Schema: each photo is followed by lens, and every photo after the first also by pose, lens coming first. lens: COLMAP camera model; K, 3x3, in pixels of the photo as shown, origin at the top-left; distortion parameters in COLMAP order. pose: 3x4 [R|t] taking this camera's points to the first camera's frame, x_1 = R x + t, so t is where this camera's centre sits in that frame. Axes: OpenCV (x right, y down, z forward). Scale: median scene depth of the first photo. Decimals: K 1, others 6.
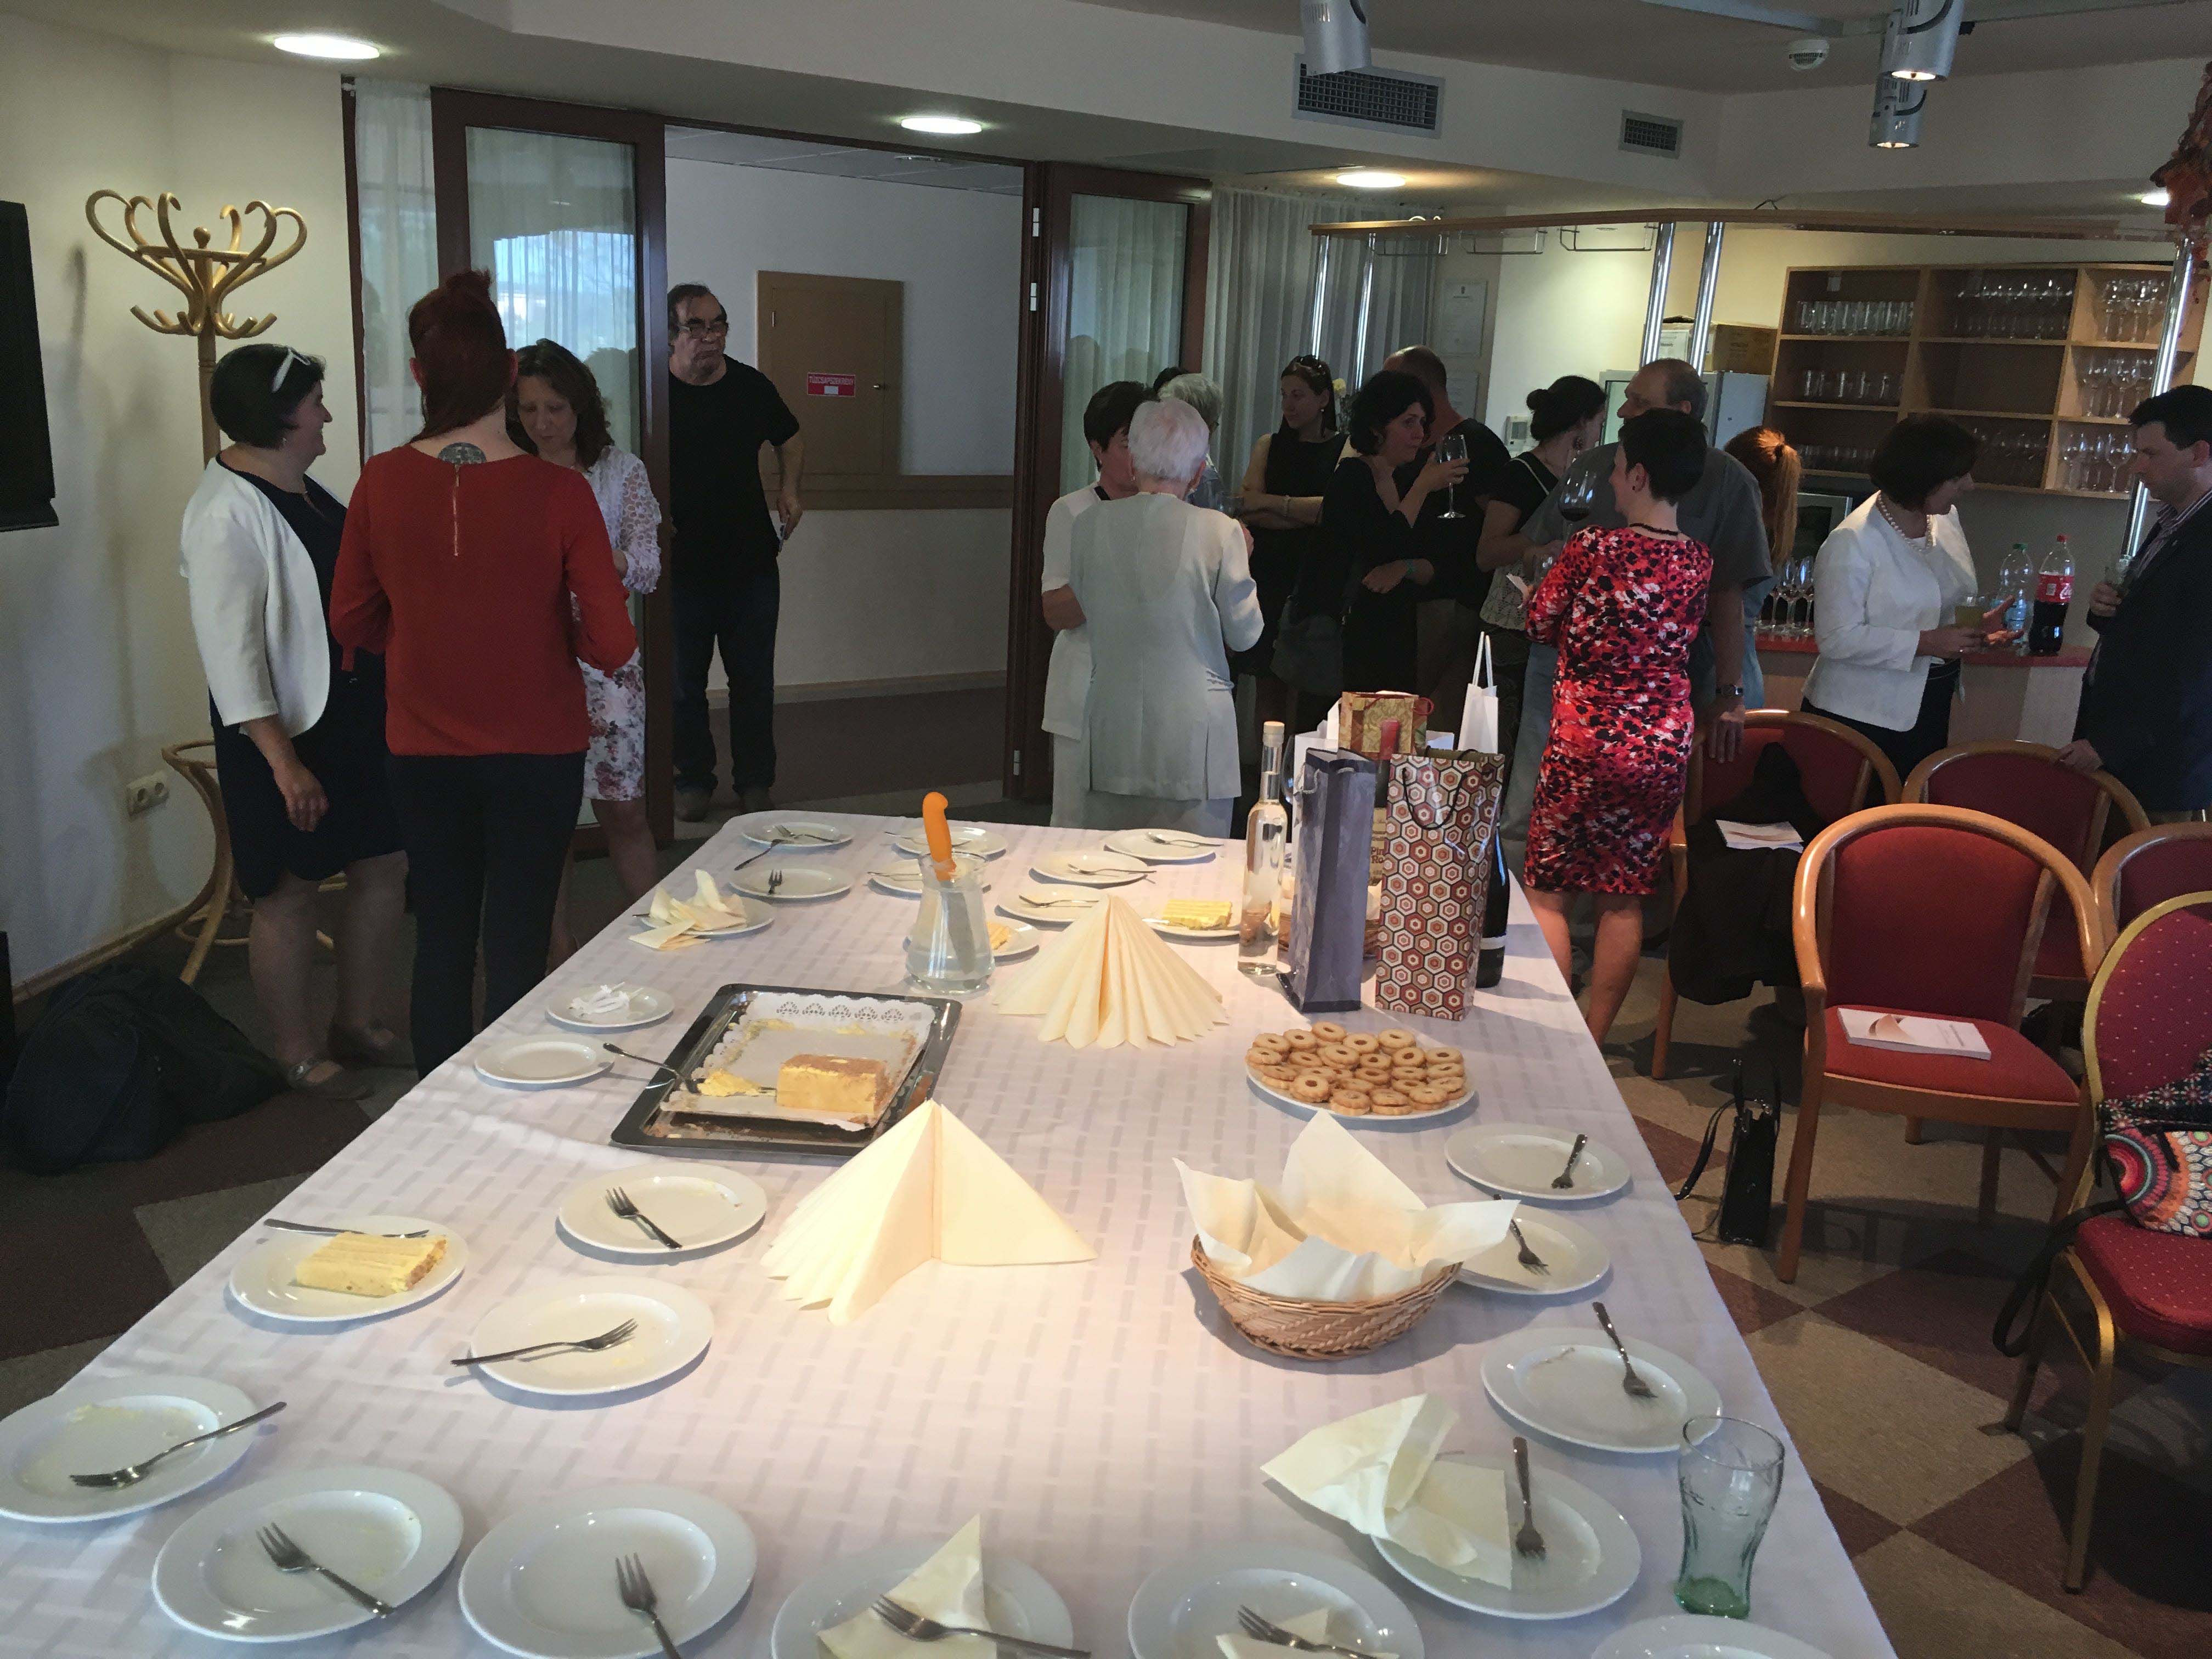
lens RADIAL K [[1885.2, 0, 1106.0], [0, 1885.2, 829.5], [0, 0, 1]] dist [0.086752, -0.129626]
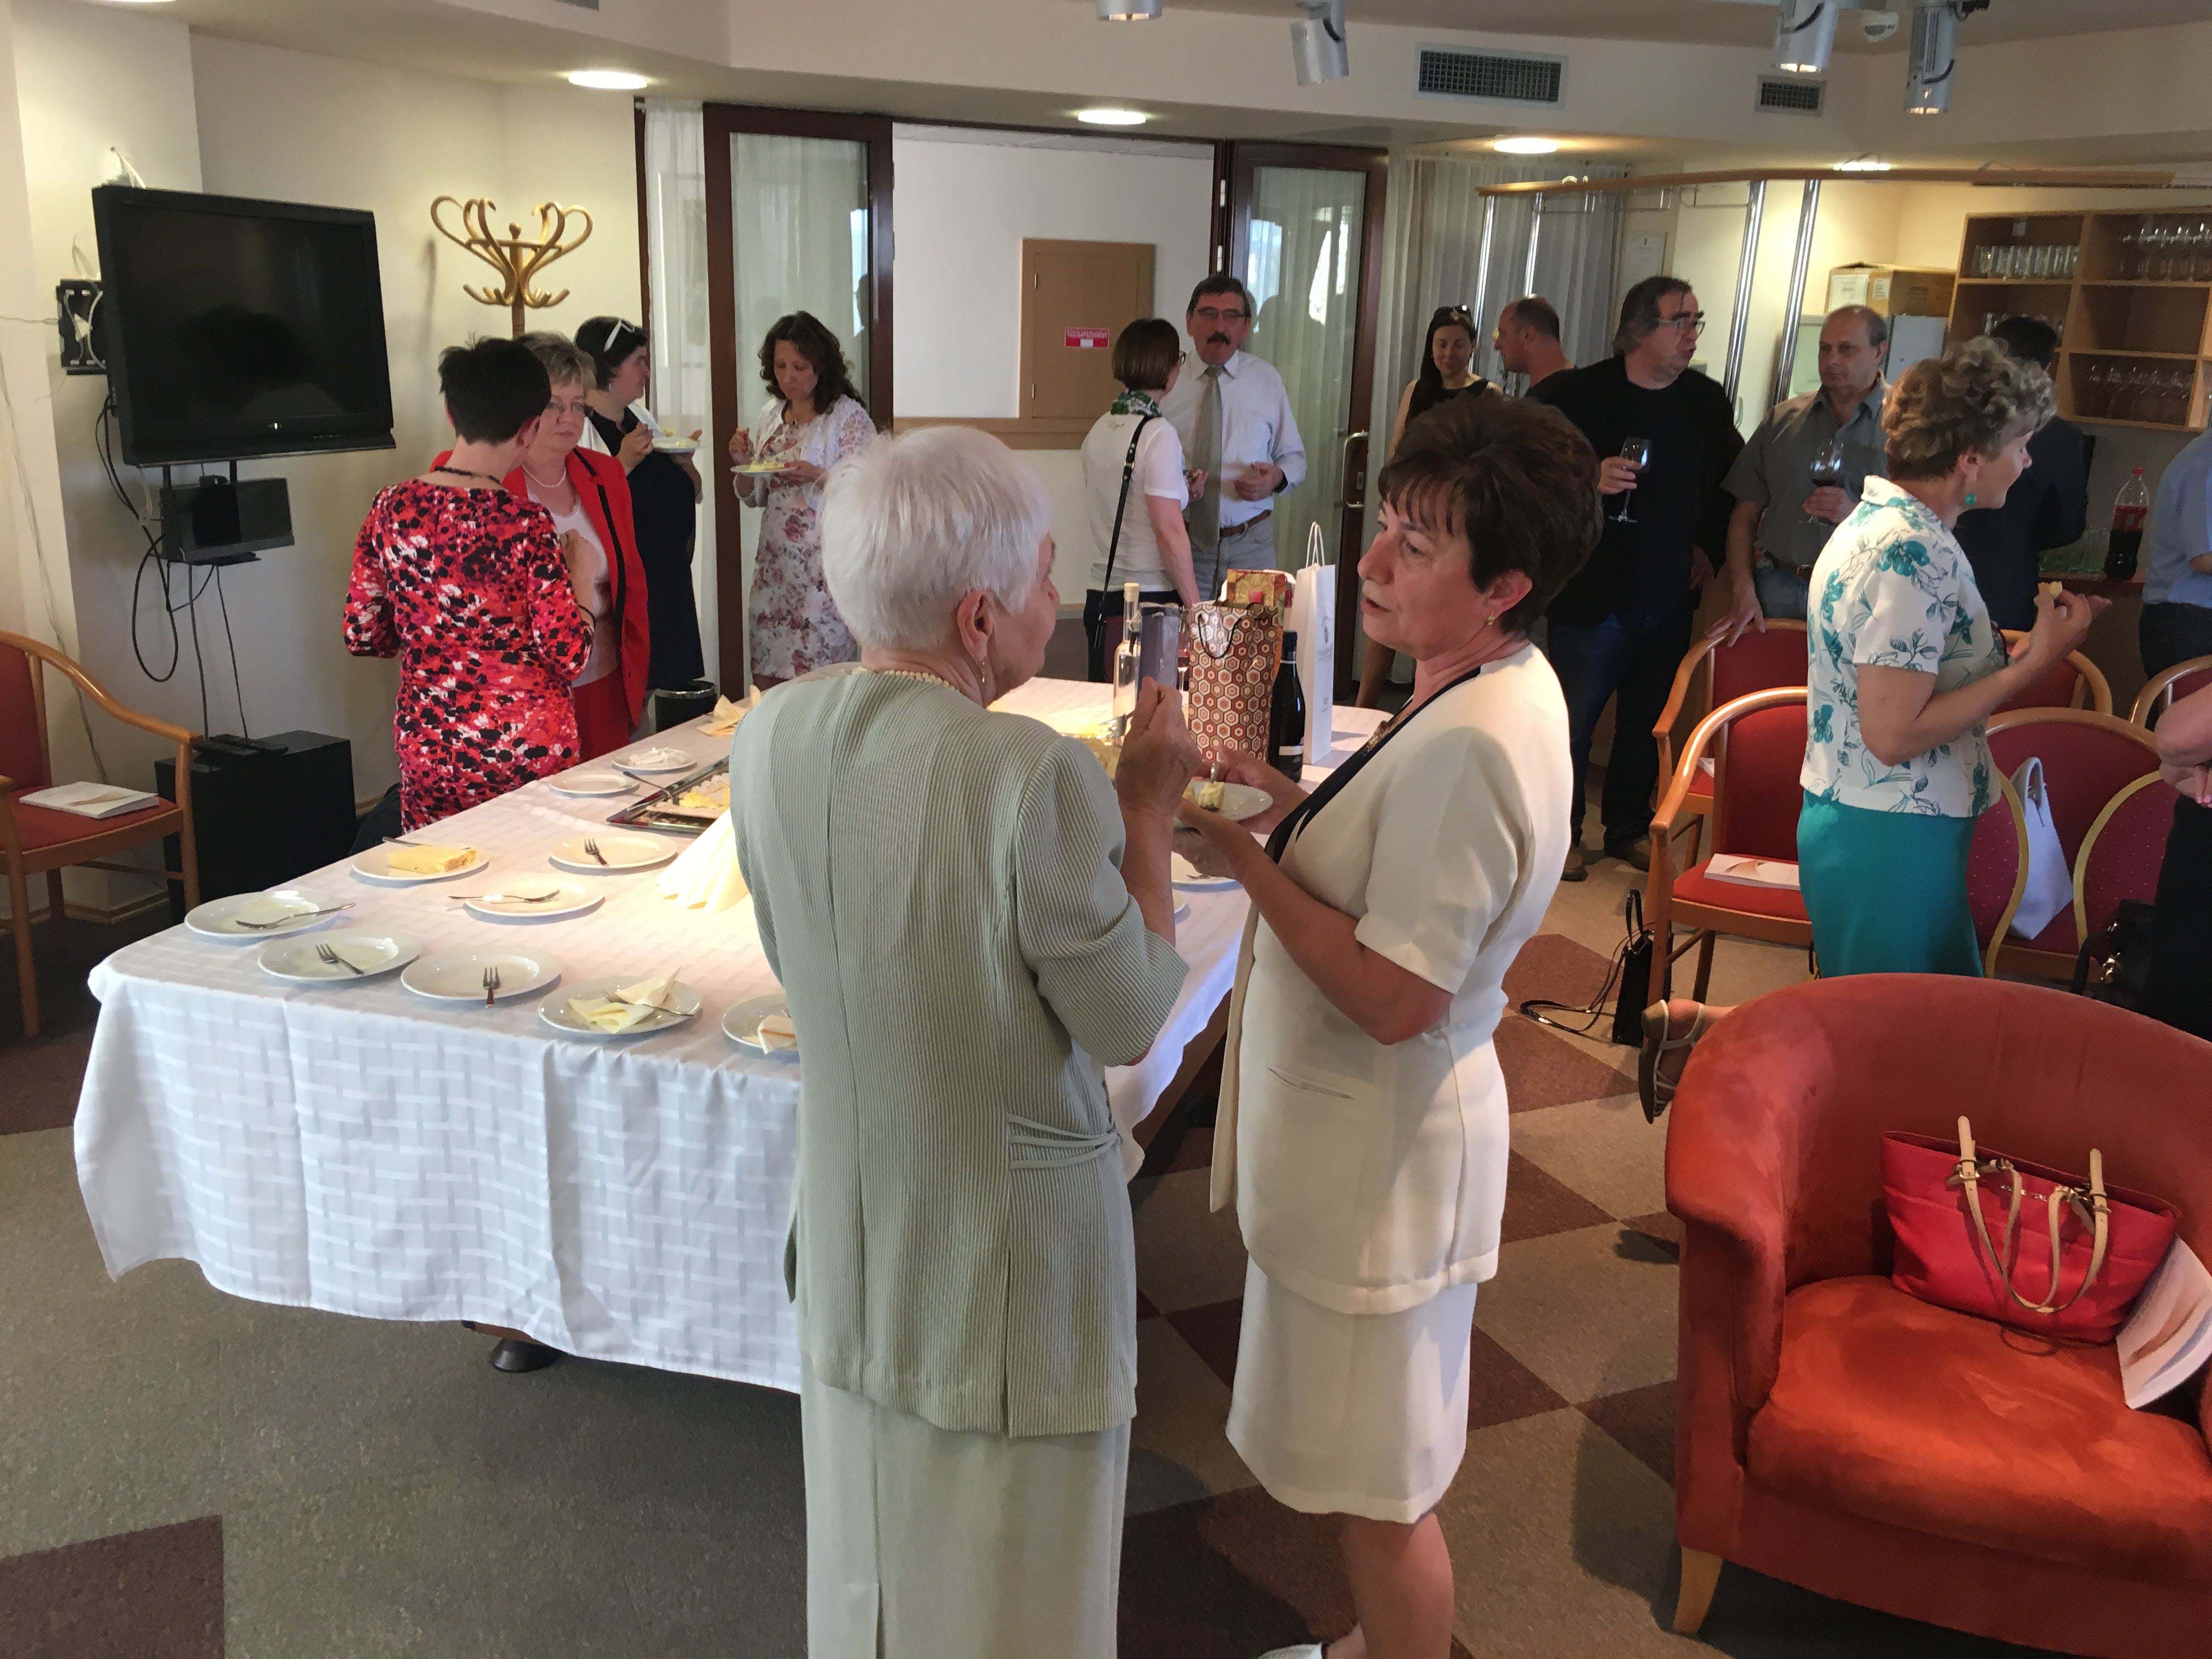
lens RADIAL K [[1885.2, 0, 1106.0], [0, 1885.2, 829.5], [0, 0, 1]] dist [0.086752, -0.129626]
pose [[0.977619, 0.043220, -0.205898, 0.181300], [-0.038268, 0.998876, 0.027977, 0.042430], [0.206875, -0.019471, 0.978174, -0.177194]]
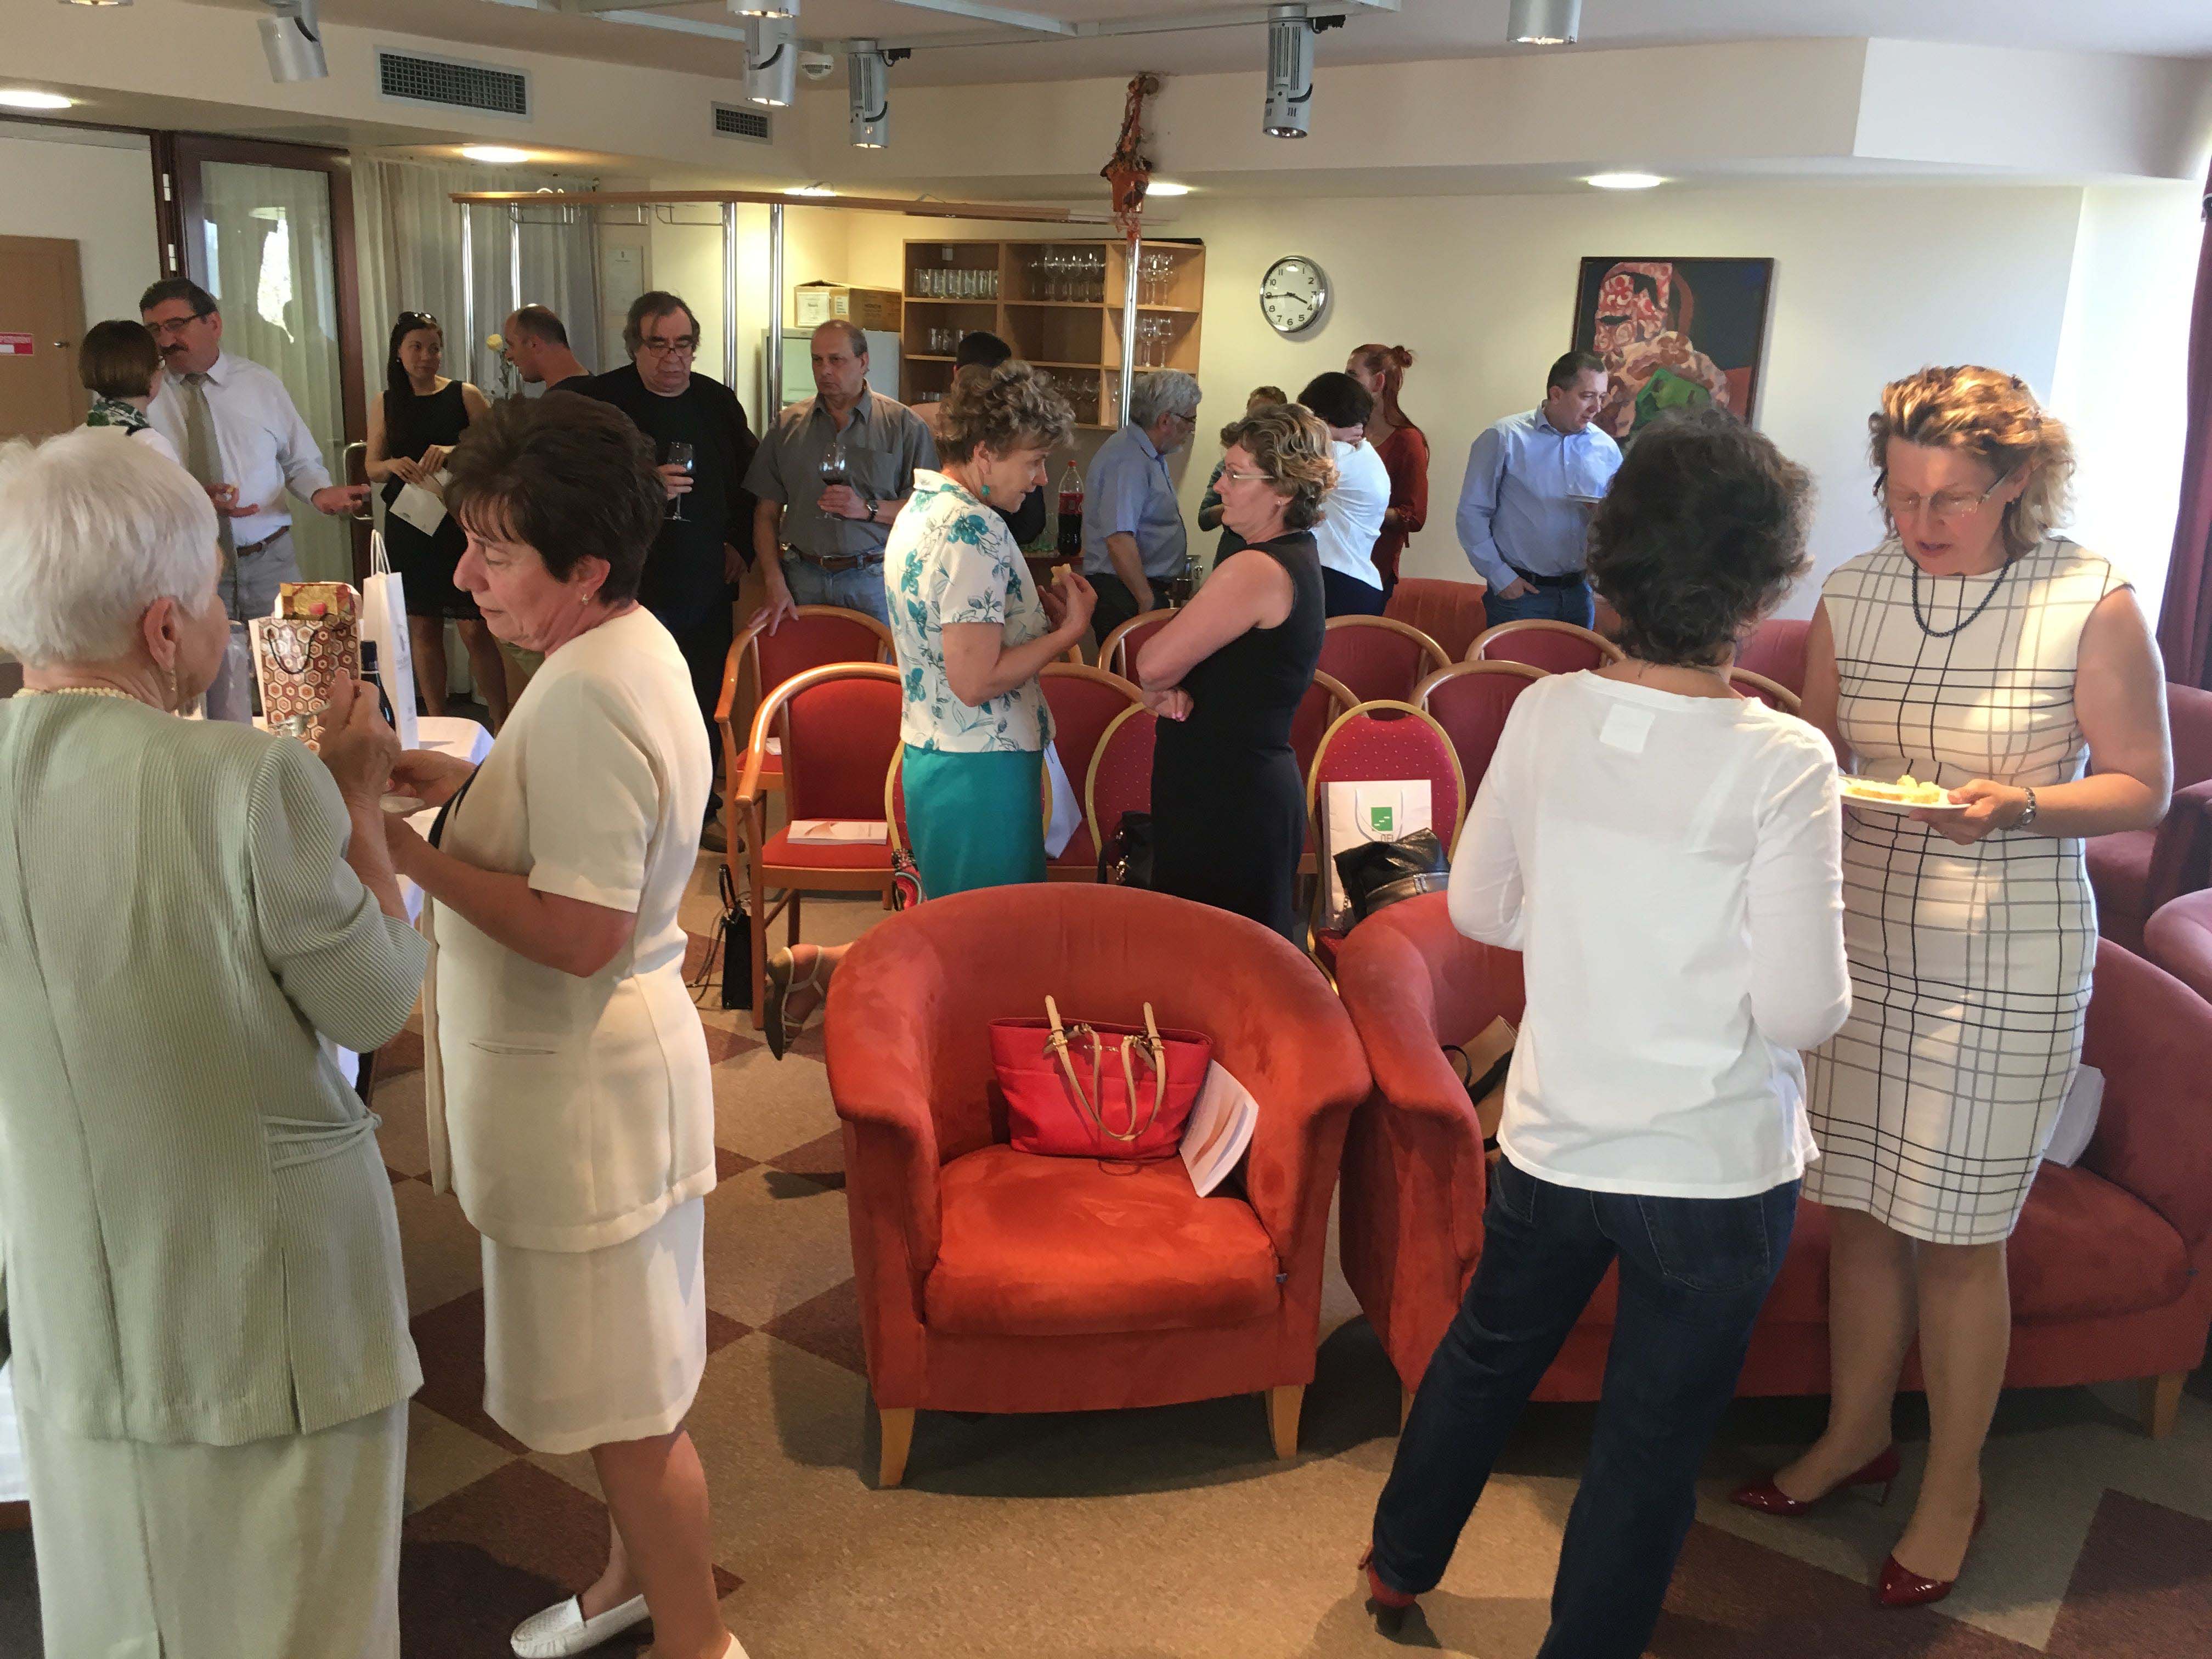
lens RADIAL K [[1885.2, 0, 1106.0], [0, 1885.2, 829.5], [0, 0, 1]] dist [0.086752, -0.129626]
pose [[0.952721, -0.084290, 0.291920, 0.149067], [0.077771, 0.996395, 0.033886, 0.051384], [-0.293724, -0.009581, 0.955842, -0.217517]]
